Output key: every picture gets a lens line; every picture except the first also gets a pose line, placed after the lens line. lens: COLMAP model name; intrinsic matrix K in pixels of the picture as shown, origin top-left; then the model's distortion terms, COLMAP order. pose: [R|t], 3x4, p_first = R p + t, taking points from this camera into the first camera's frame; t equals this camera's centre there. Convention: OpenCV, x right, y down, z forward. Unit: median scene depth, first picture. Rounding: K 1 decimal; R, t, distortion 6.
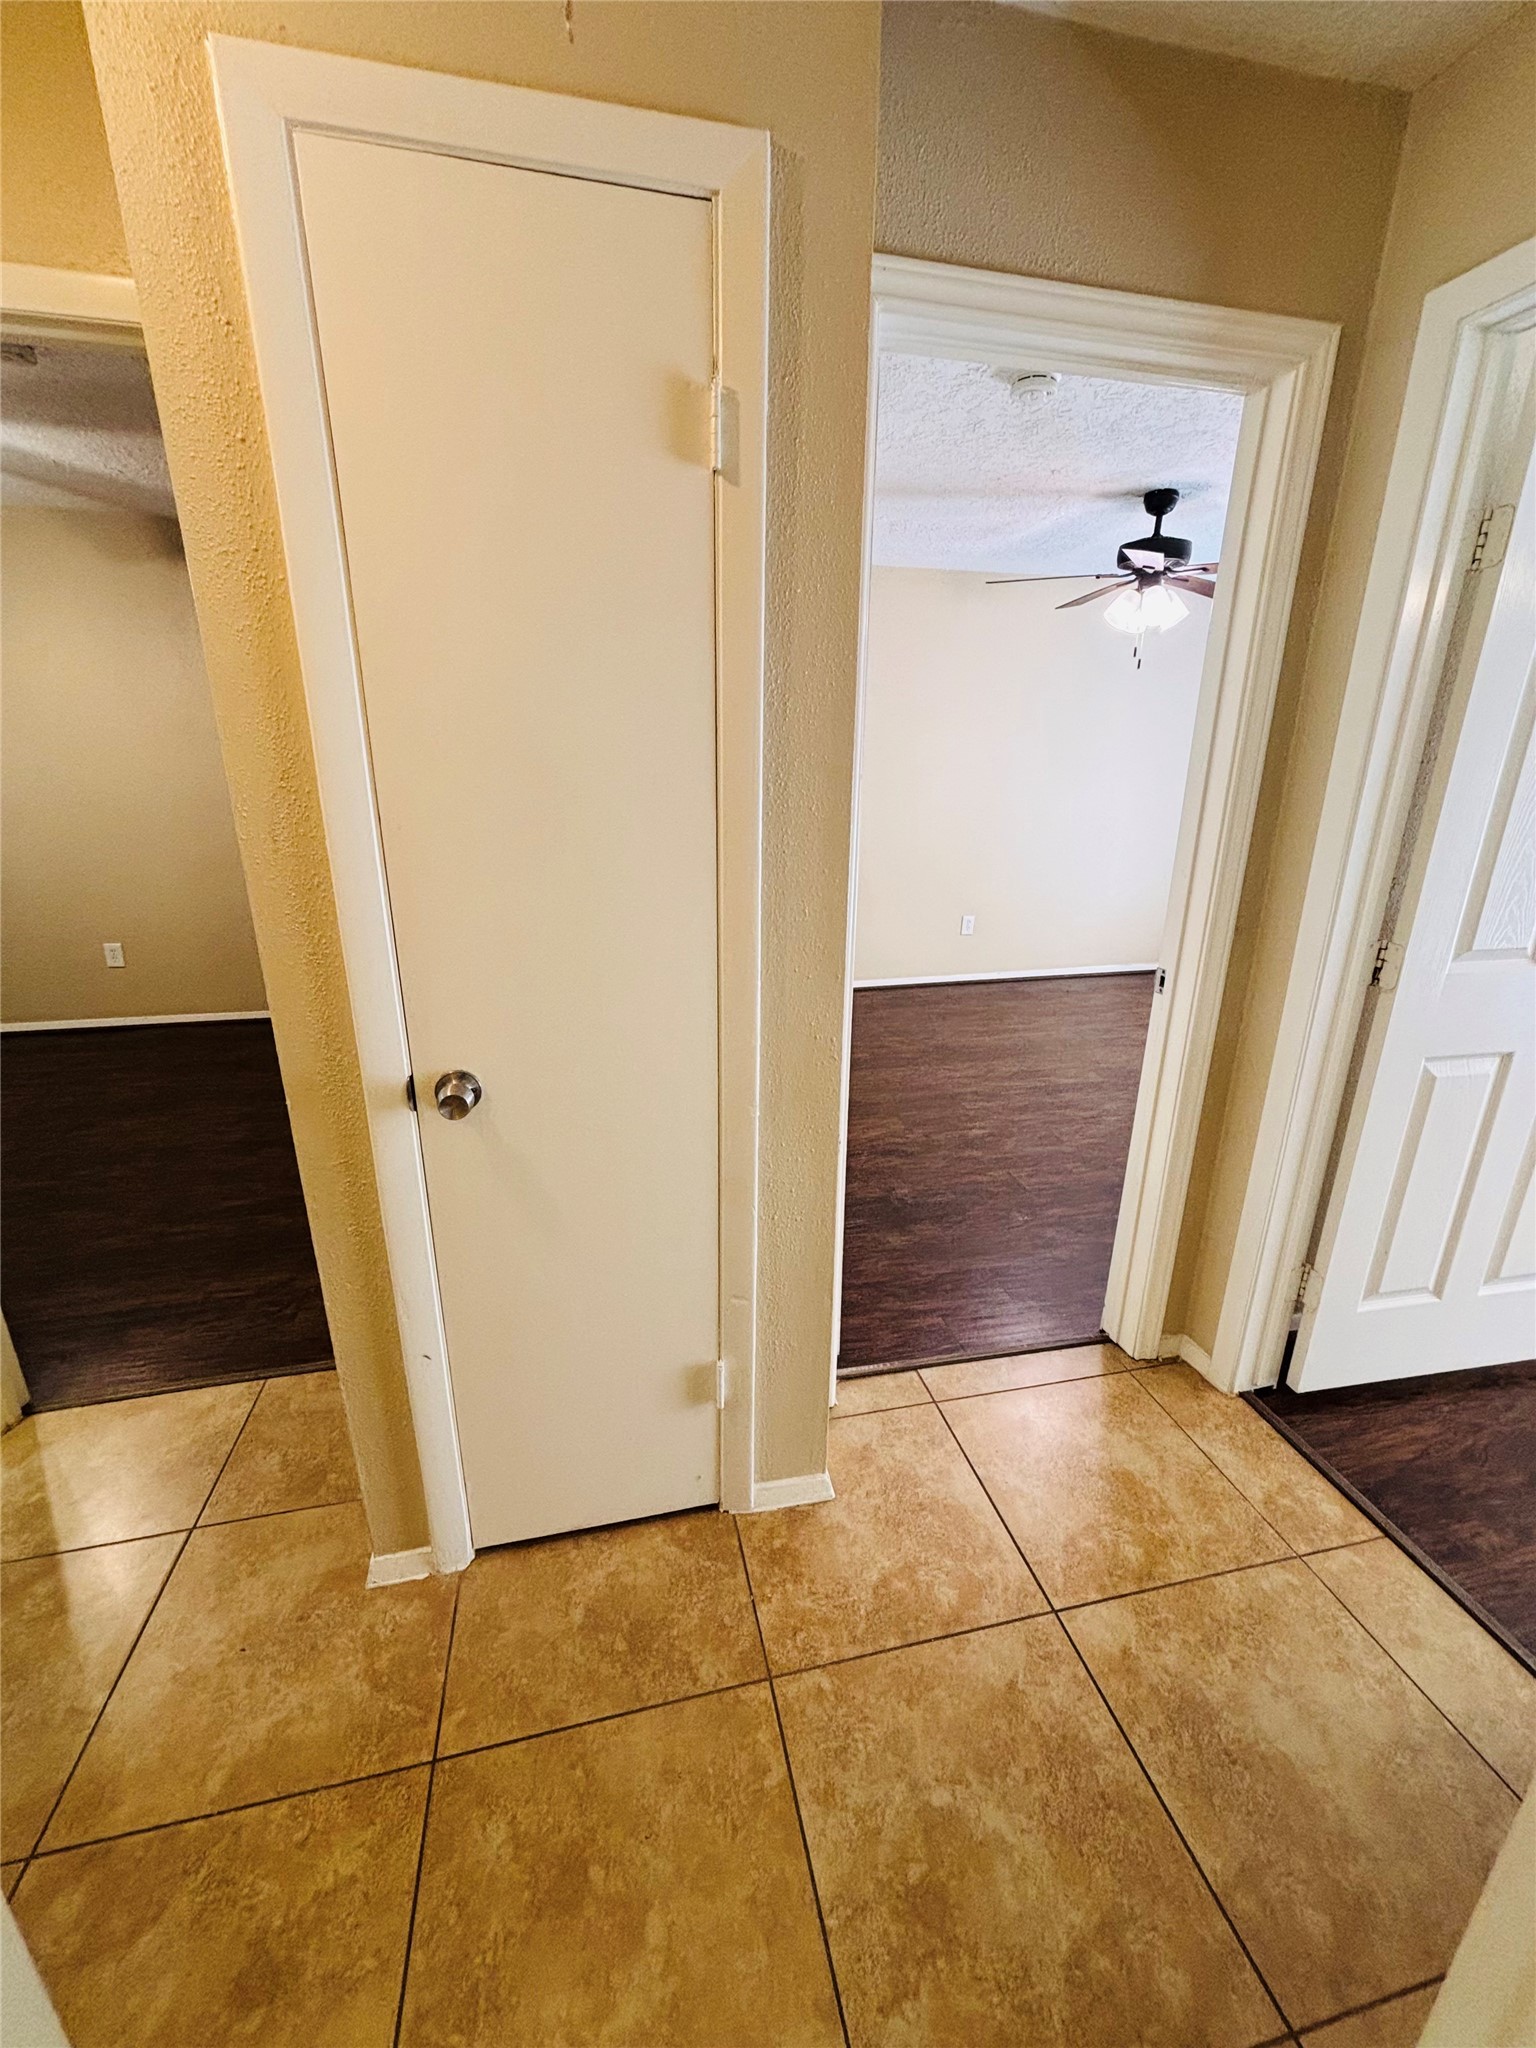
lens RADIAL K [[828.4, 0, 768.0], [0, 828.4, 1024.0], [0, 0, 1]] dist [0.010035, 0.000465]
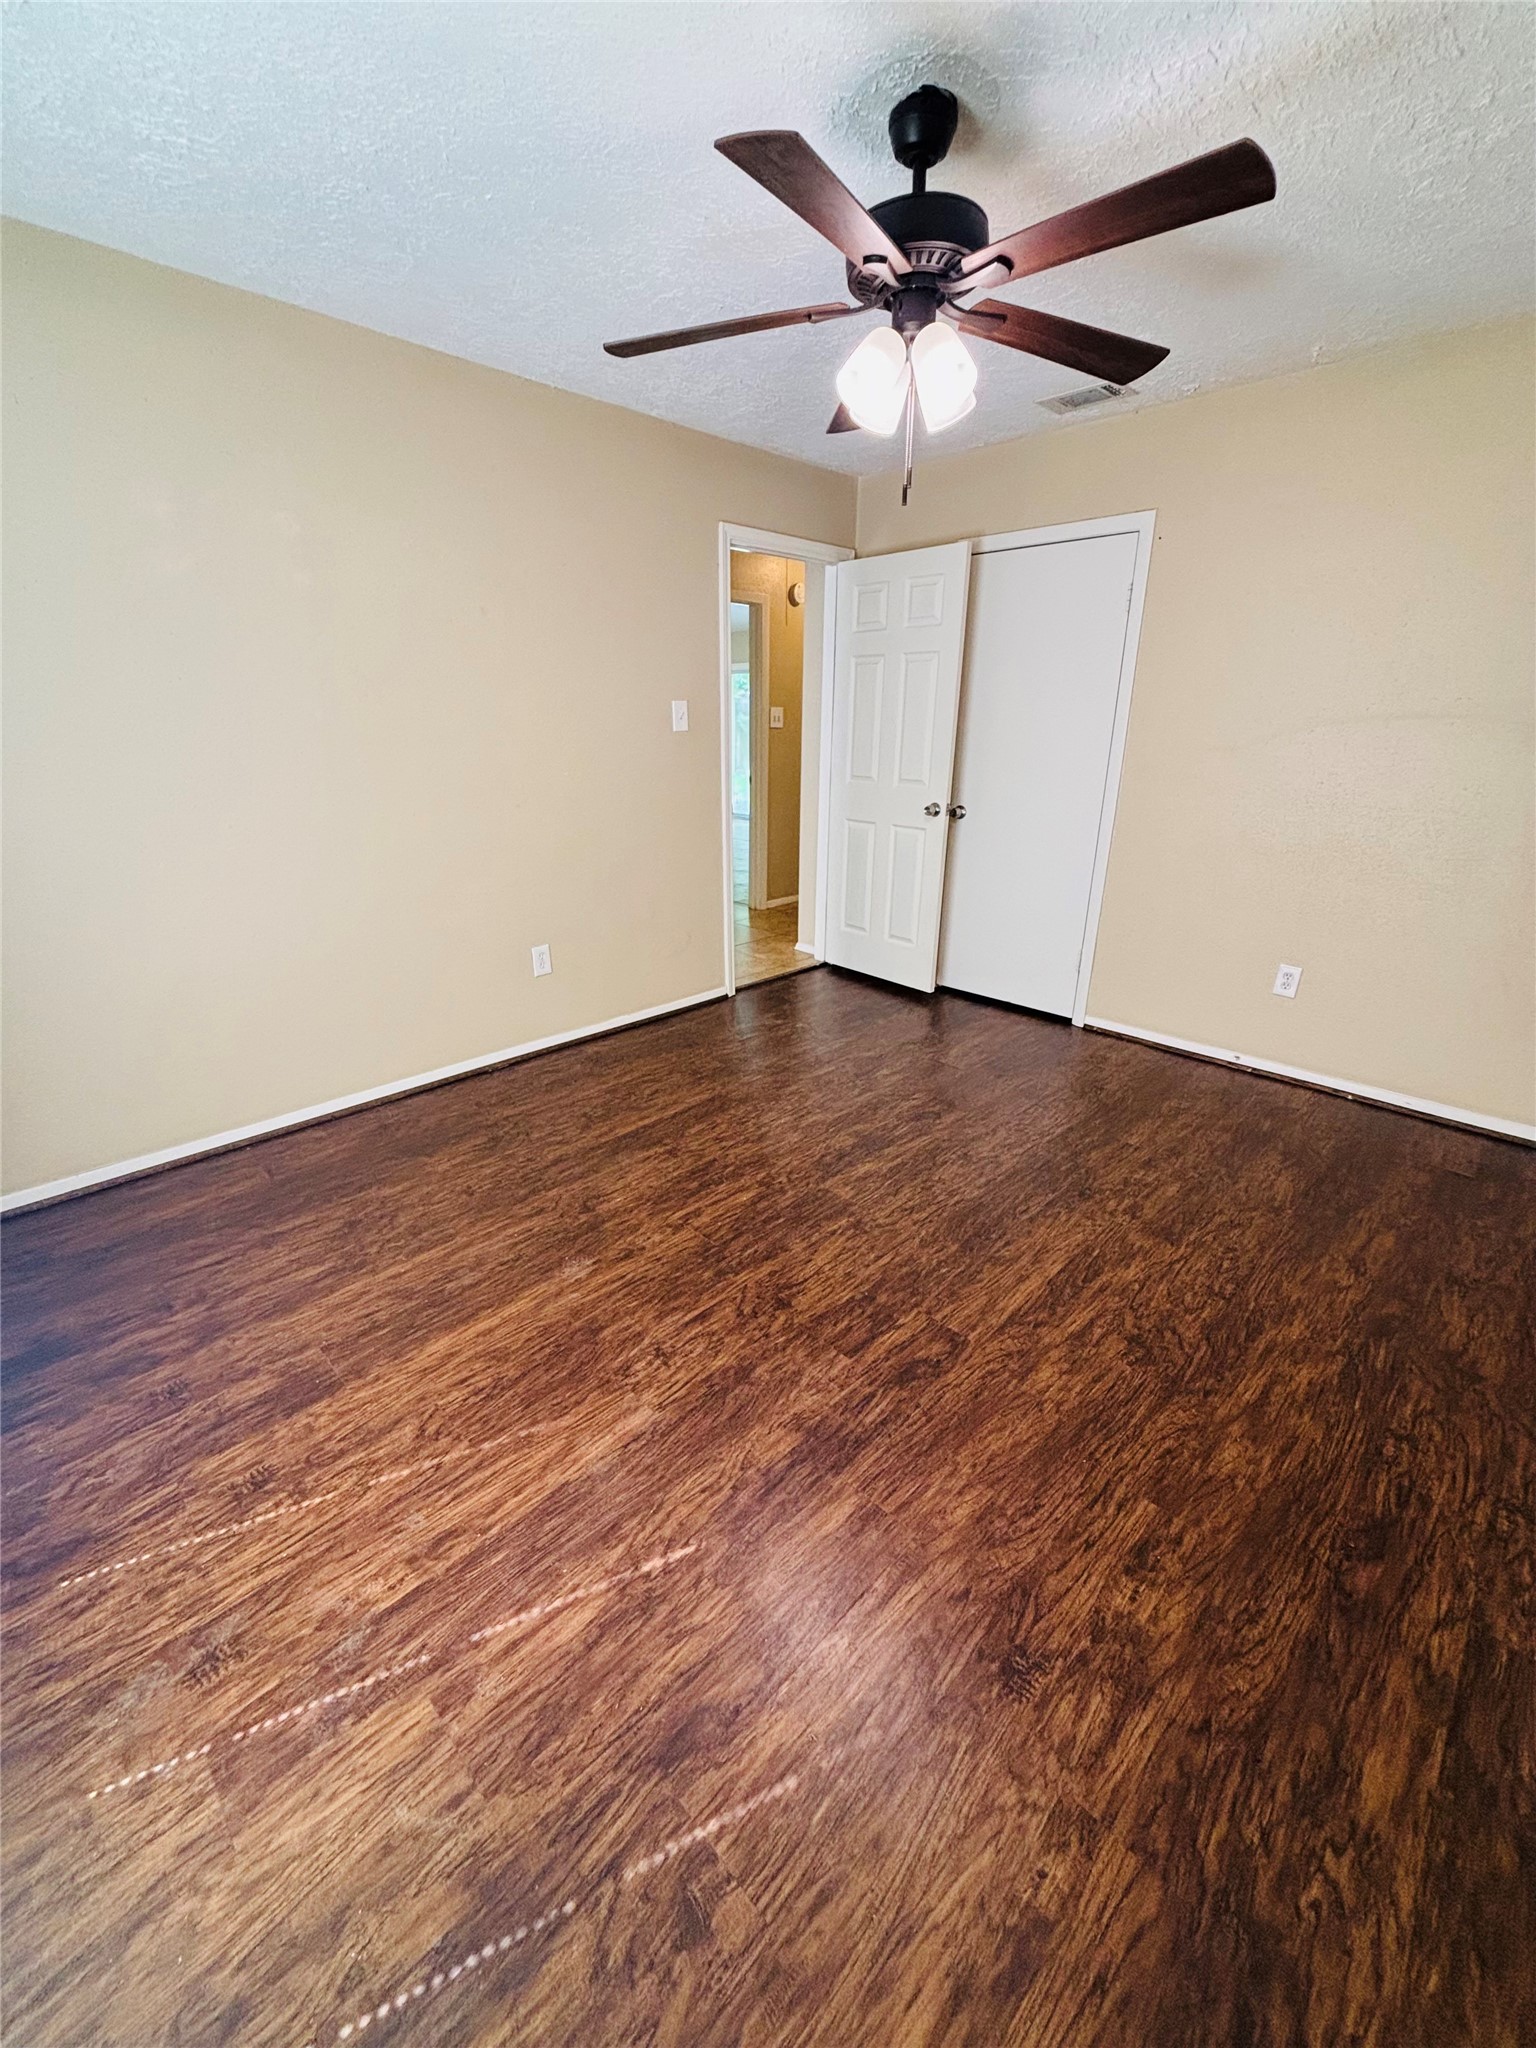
lens RADIAL K [[828.4, 0, 768.0], [0, 828.4, 1024.0], [0, 0, 1]] dist [0.010035, 0.000465]
pose [[-0.849251, 0.170525, -0.499693, 0.755594], [-0.168702, 0.809160, 0.562850, -0.407095], [0.500312, 0.562300, -0.658412, 1.345673]]
